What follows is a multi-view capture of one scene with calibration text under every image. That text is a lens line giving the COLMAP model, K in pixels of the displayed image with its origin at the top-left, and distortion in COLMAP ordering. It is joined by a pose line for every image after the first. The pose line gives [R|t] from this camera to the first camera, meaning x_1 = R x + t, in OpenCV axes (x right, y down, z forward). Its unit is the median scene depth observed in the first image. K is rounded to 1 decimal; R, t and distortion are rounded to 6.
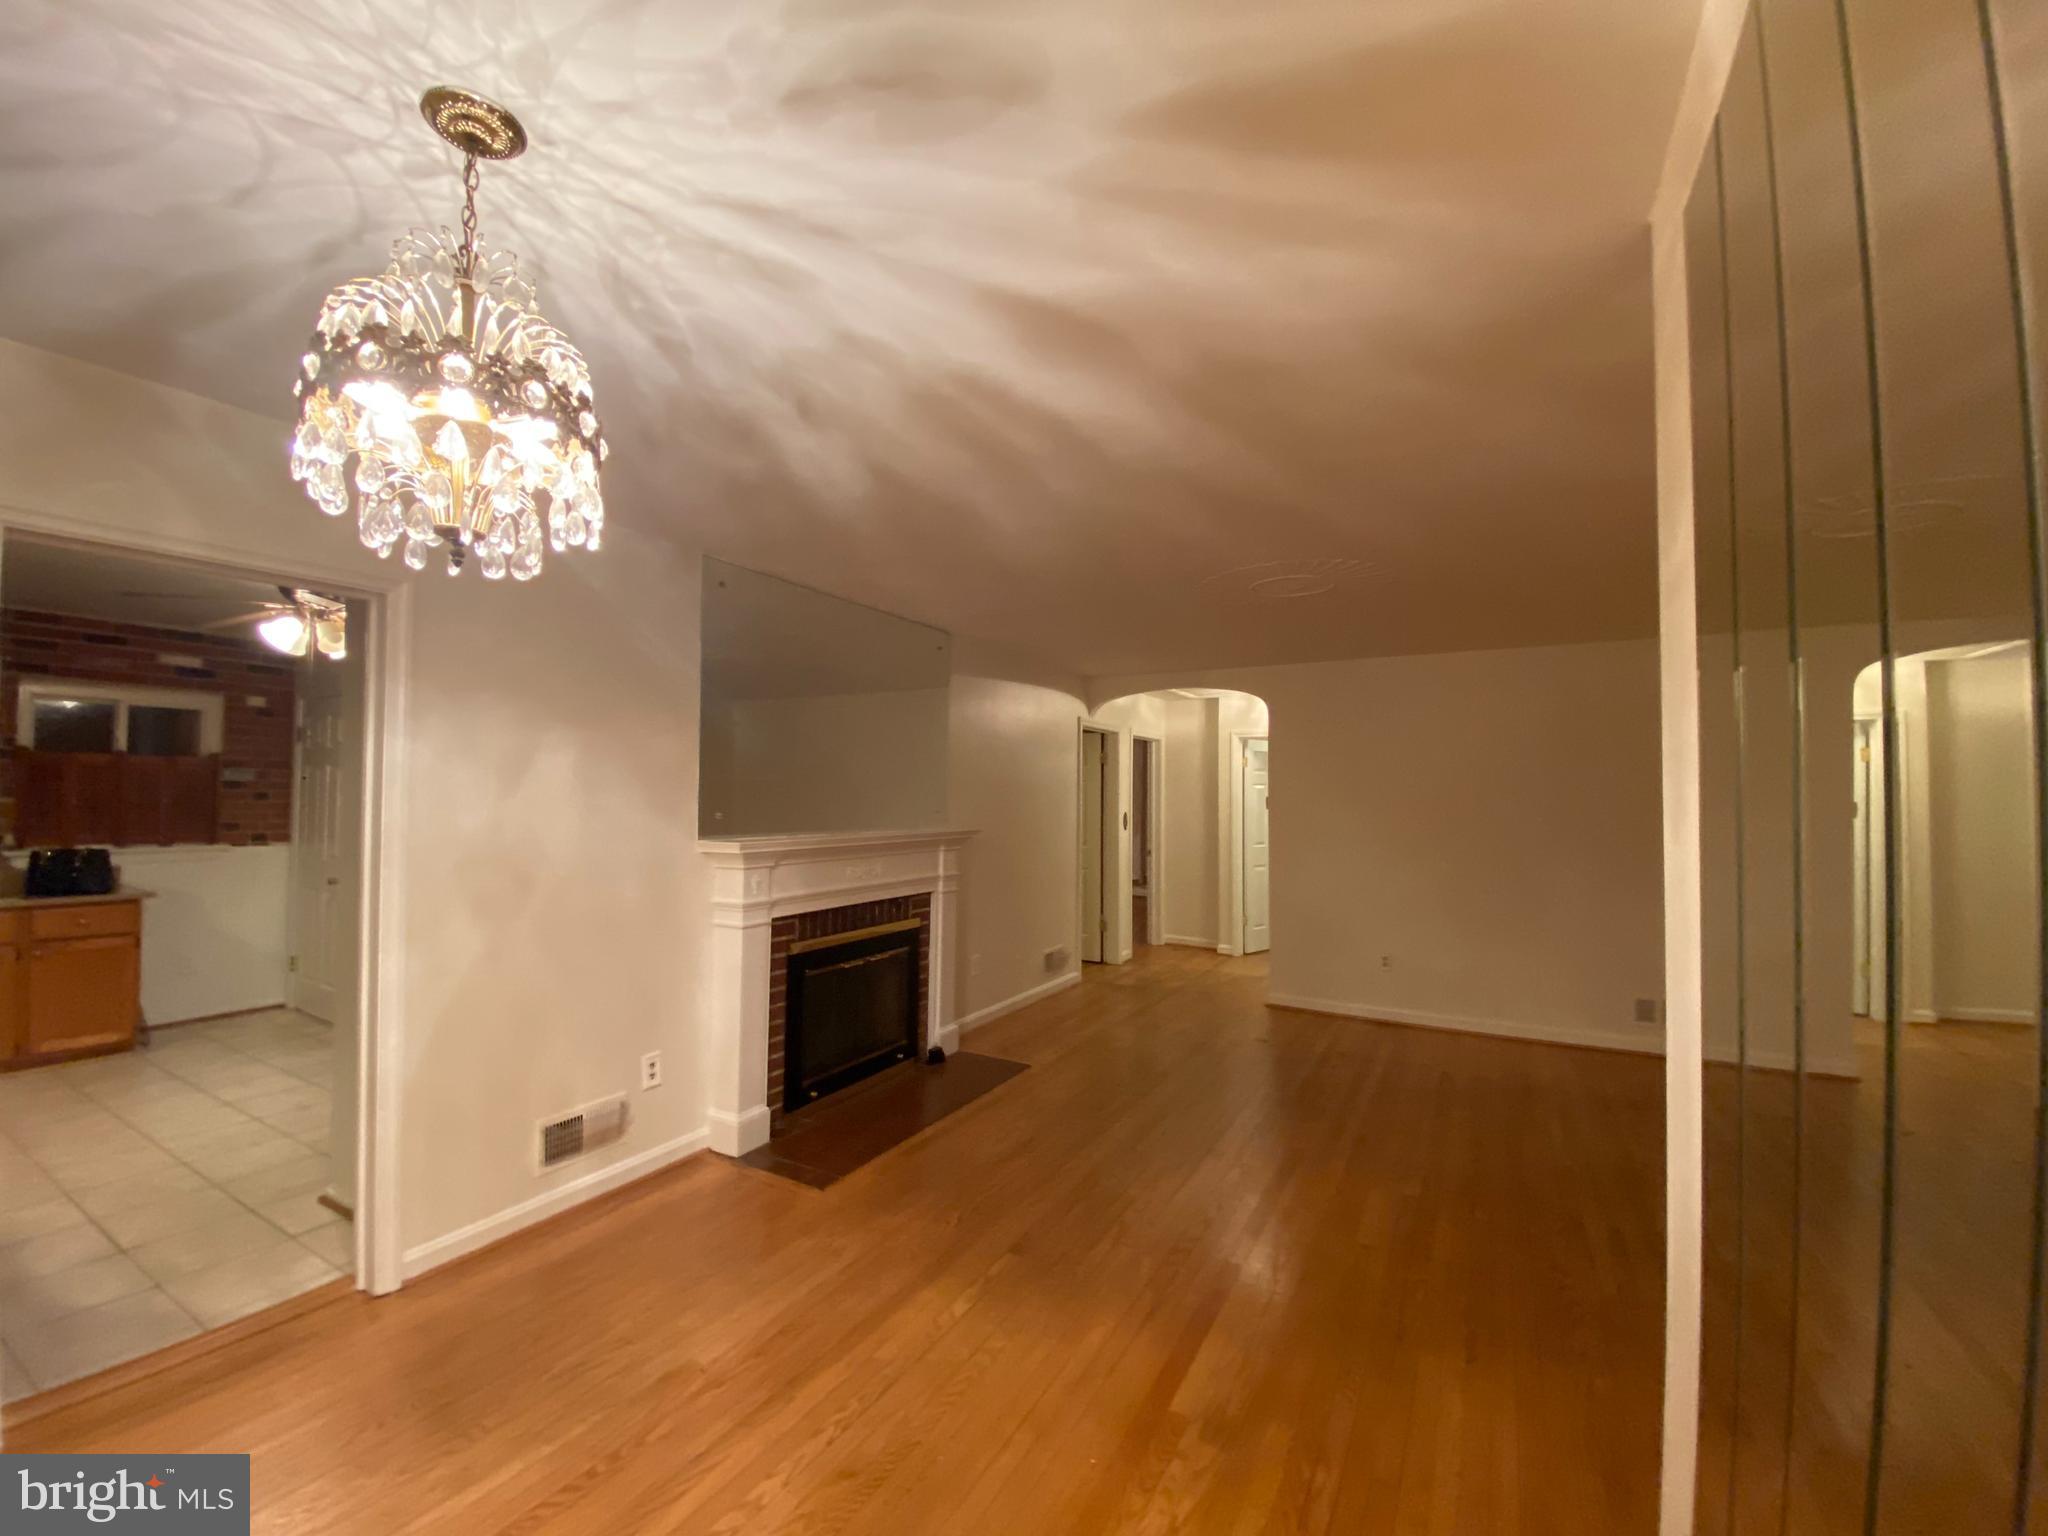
lens RADIAL K [[829.4, 0, 1016.1], [0, 829.4, 775.8], [0, 0, 1]] dist [0.036844, -0.027254]
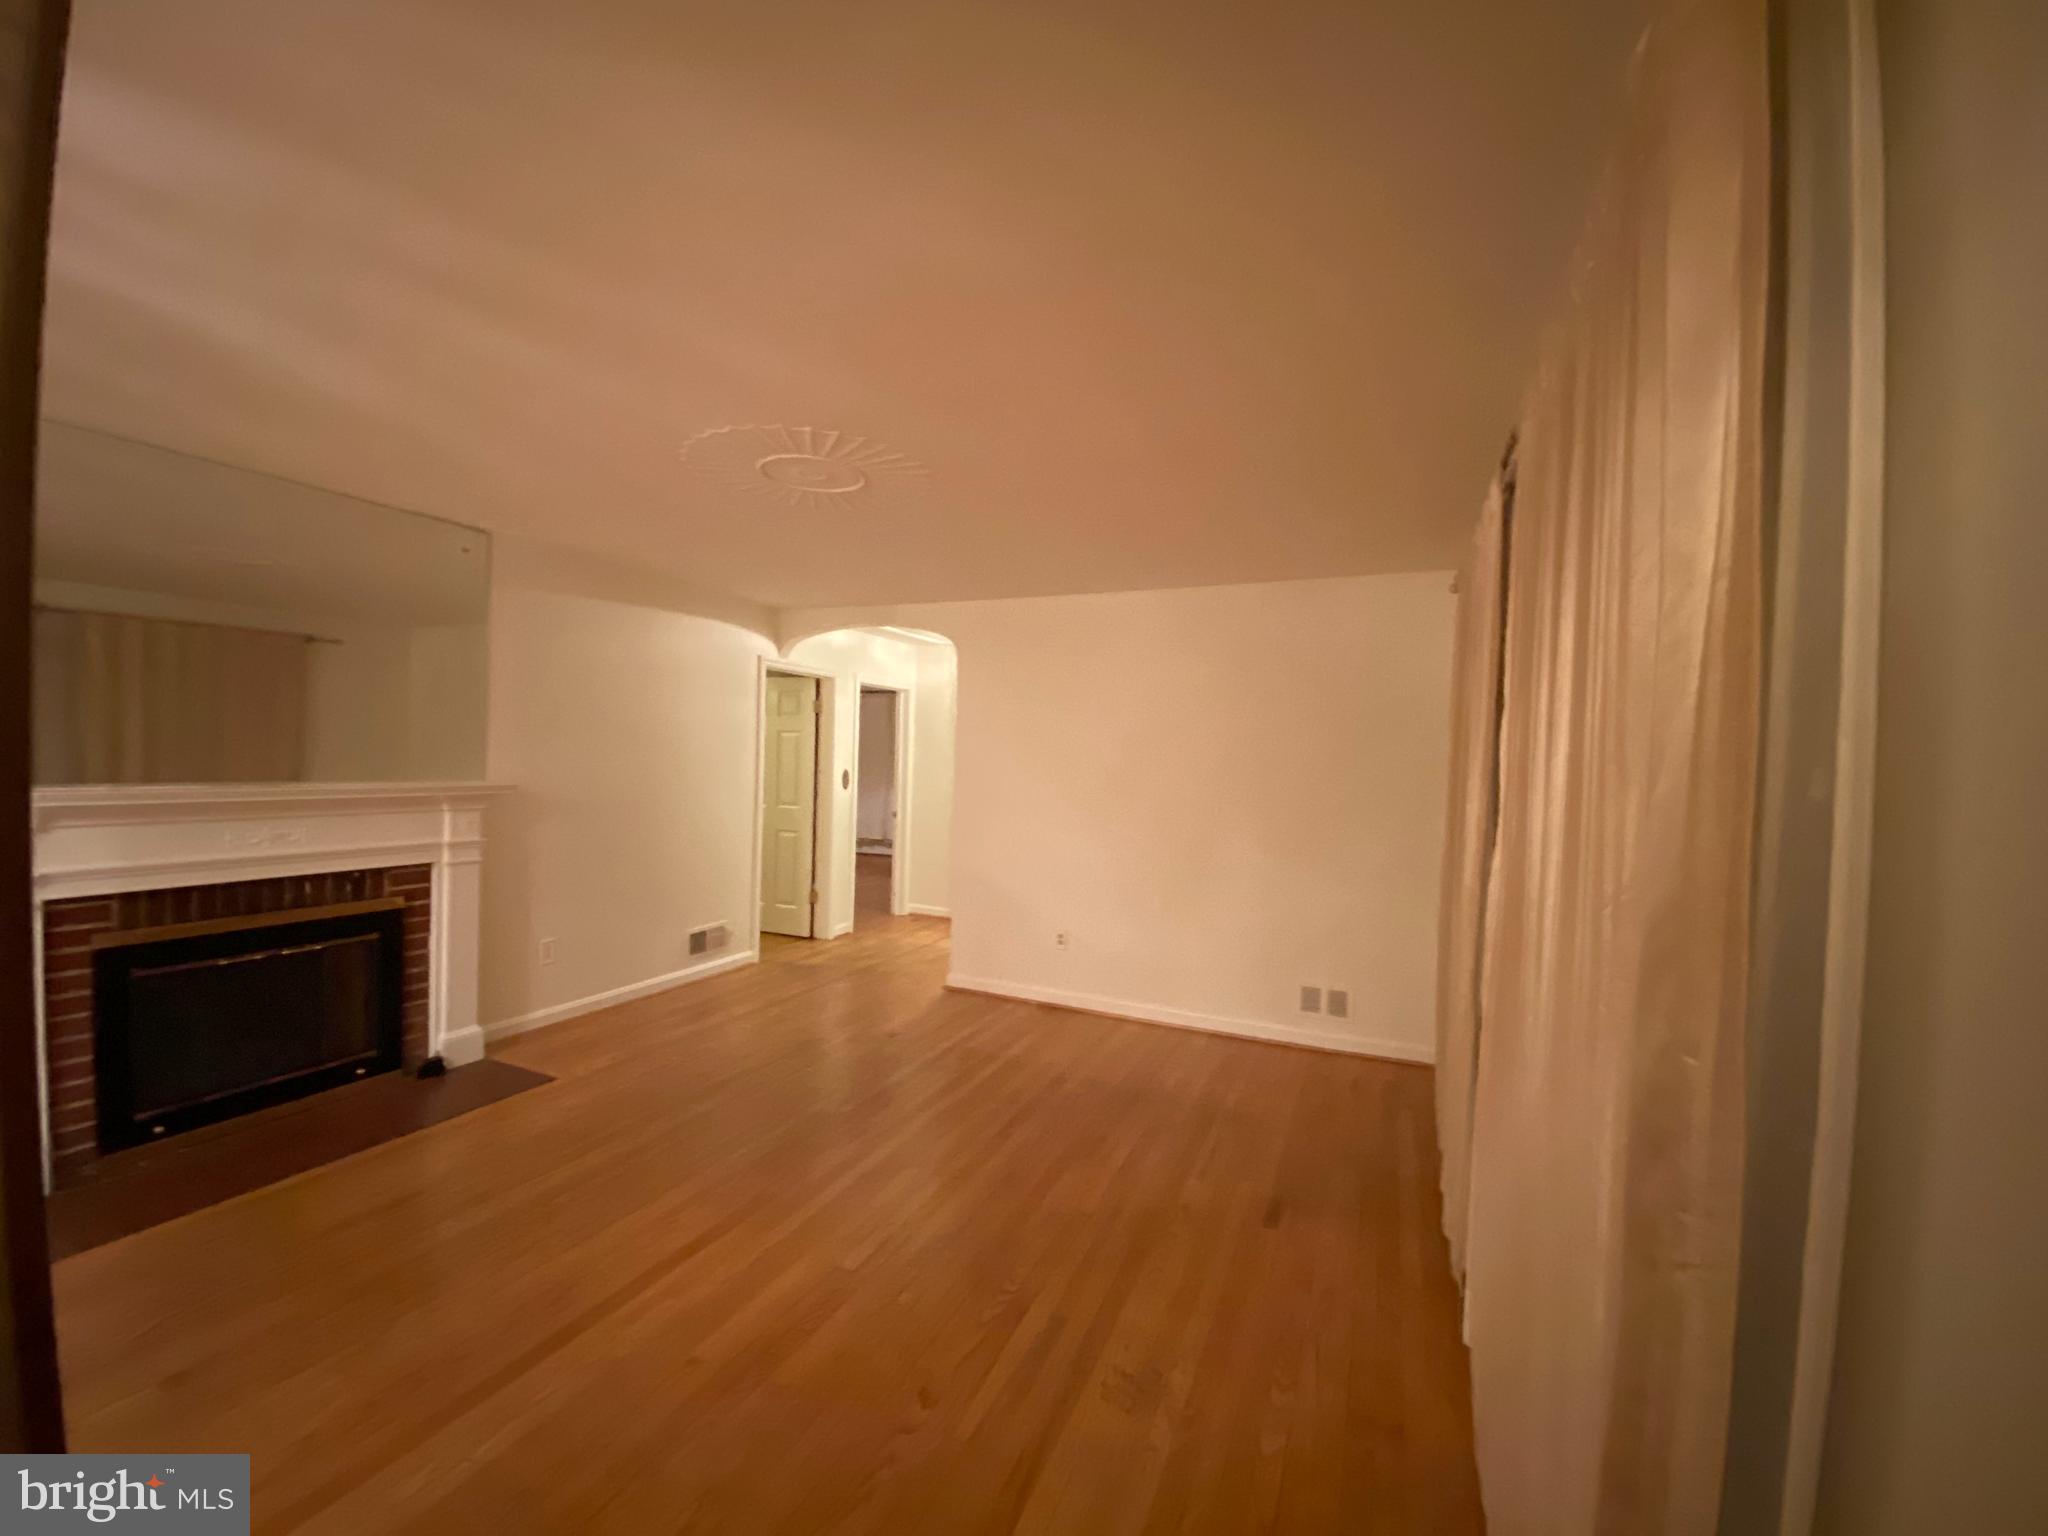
lens RADIAL K [[829.4, 0, 1016.1], [0, 829.4, 775.8], [0, 0, 1]] dist [0.036844, -0.027254]
pose [[0.995515, 0.016351, 0.093177, 0.372505], [-0.020817, 0.998670, 0.047162, 0.008435], [-0.092282, -0.048890, 0.994532, 0.162099]]
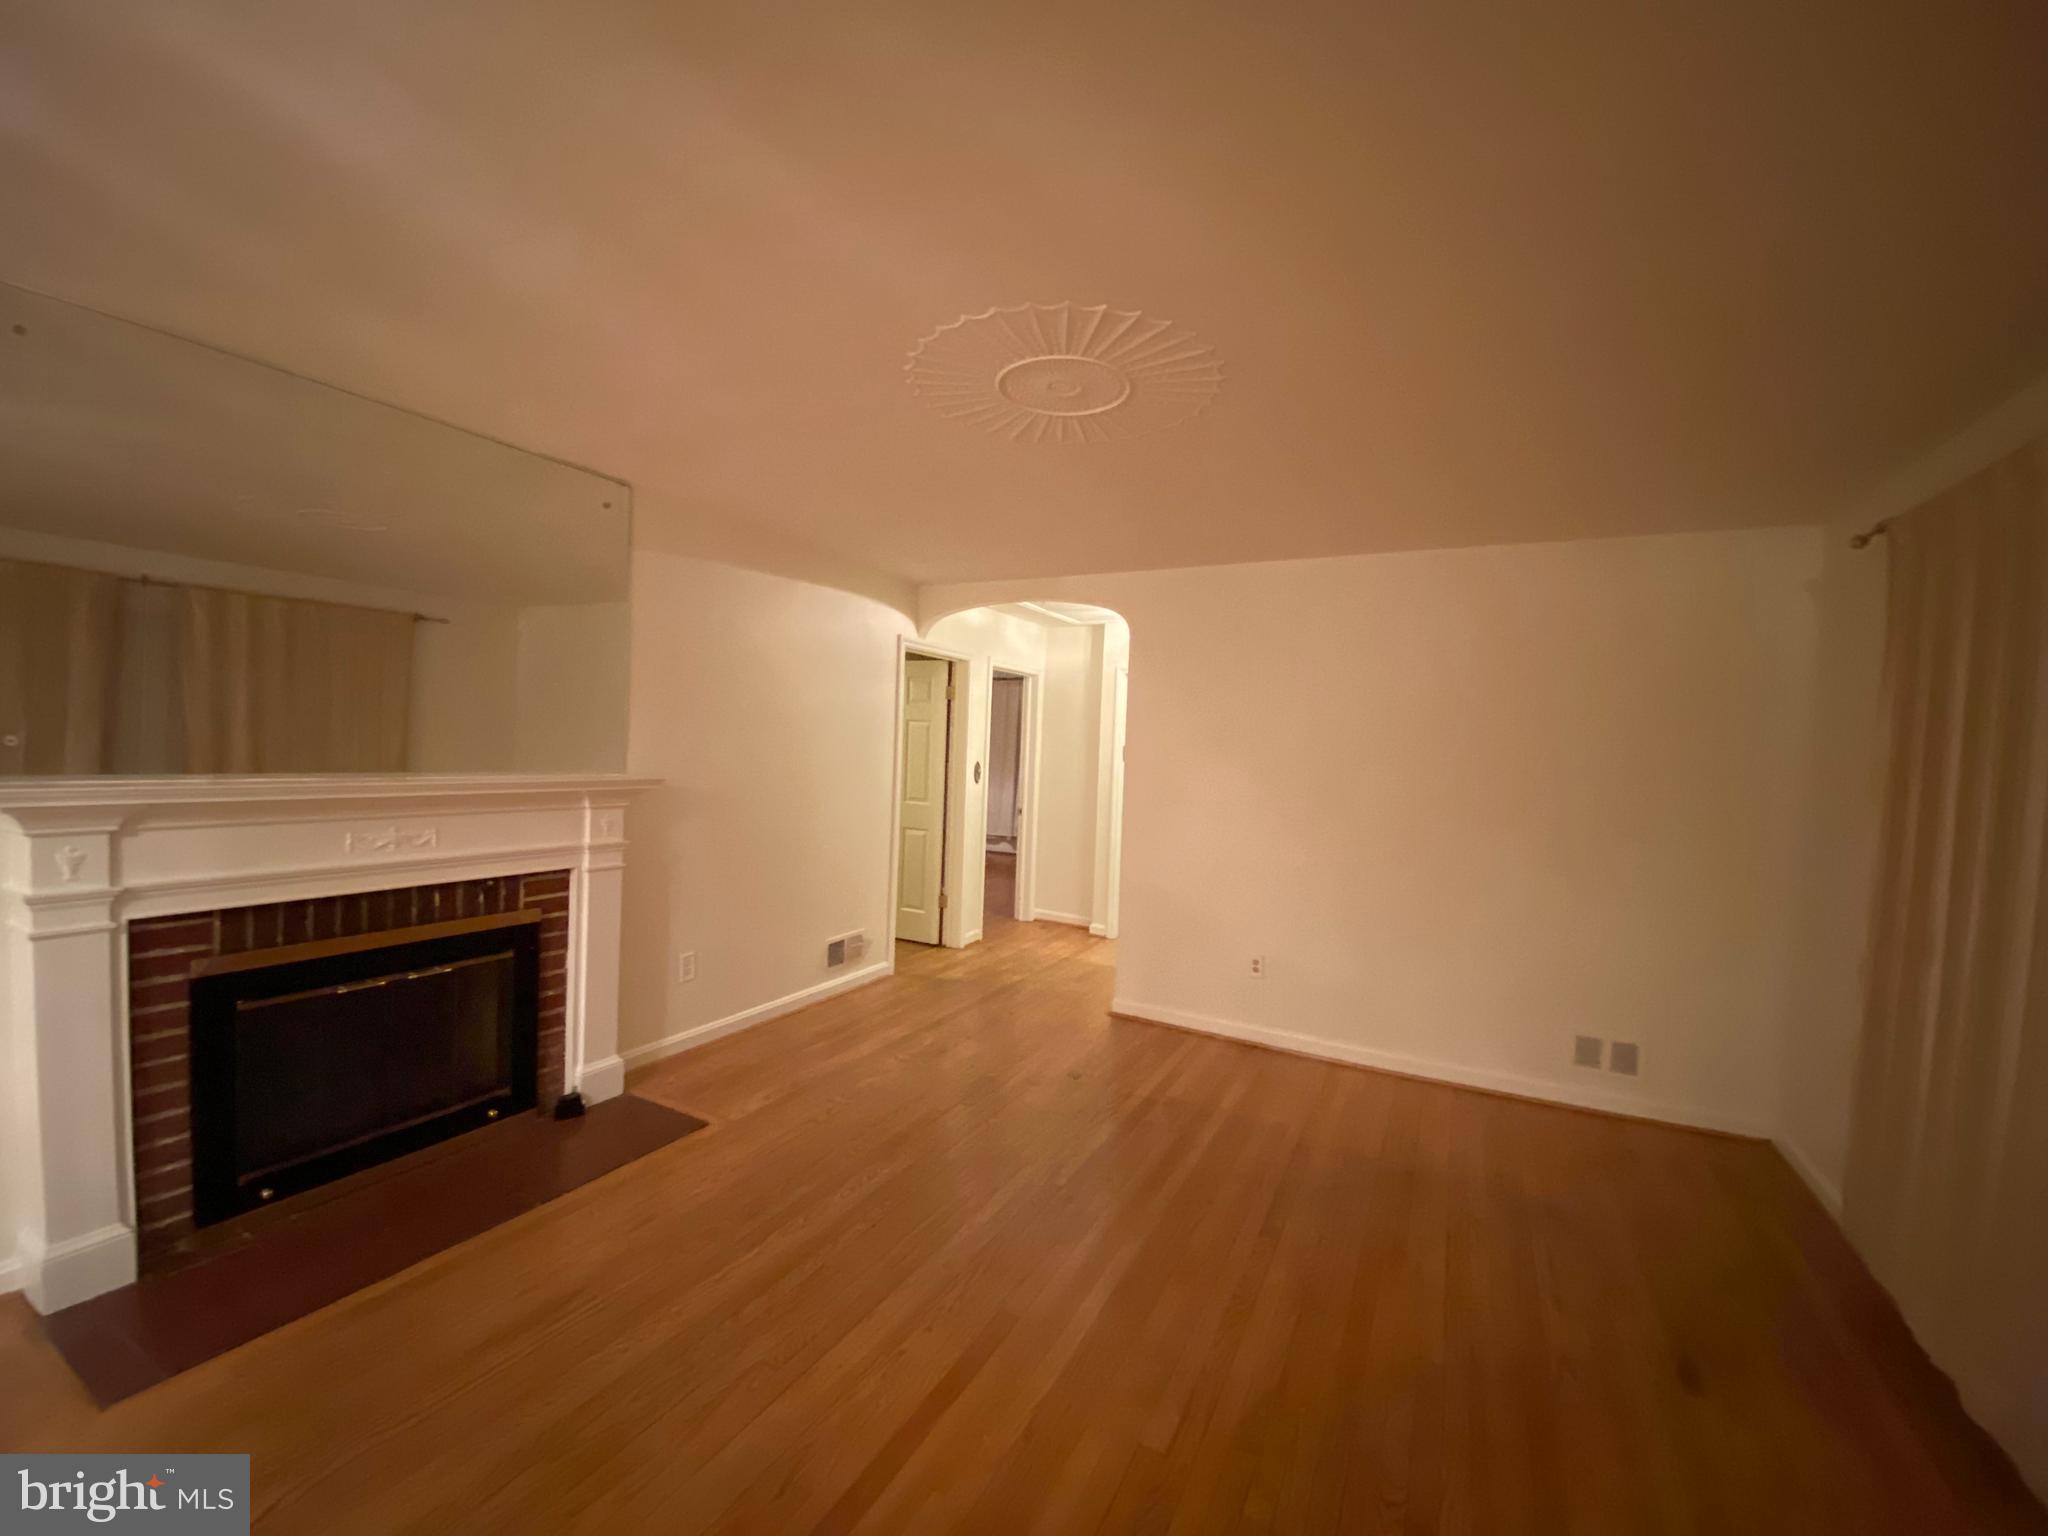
lens RADIAL K [[829.4, 0, 1016.1], [0, 829.4, 775.8], [0, 0, 1]] dist [0.036844, -0.027254]
pose [[0.999312, 0.026979, 0.025446, 0.241297], [-0.028482, 0.997751, 0.060670, 0.012668], [-0.023752, -0.061353, 0.997833, 0.314410]]
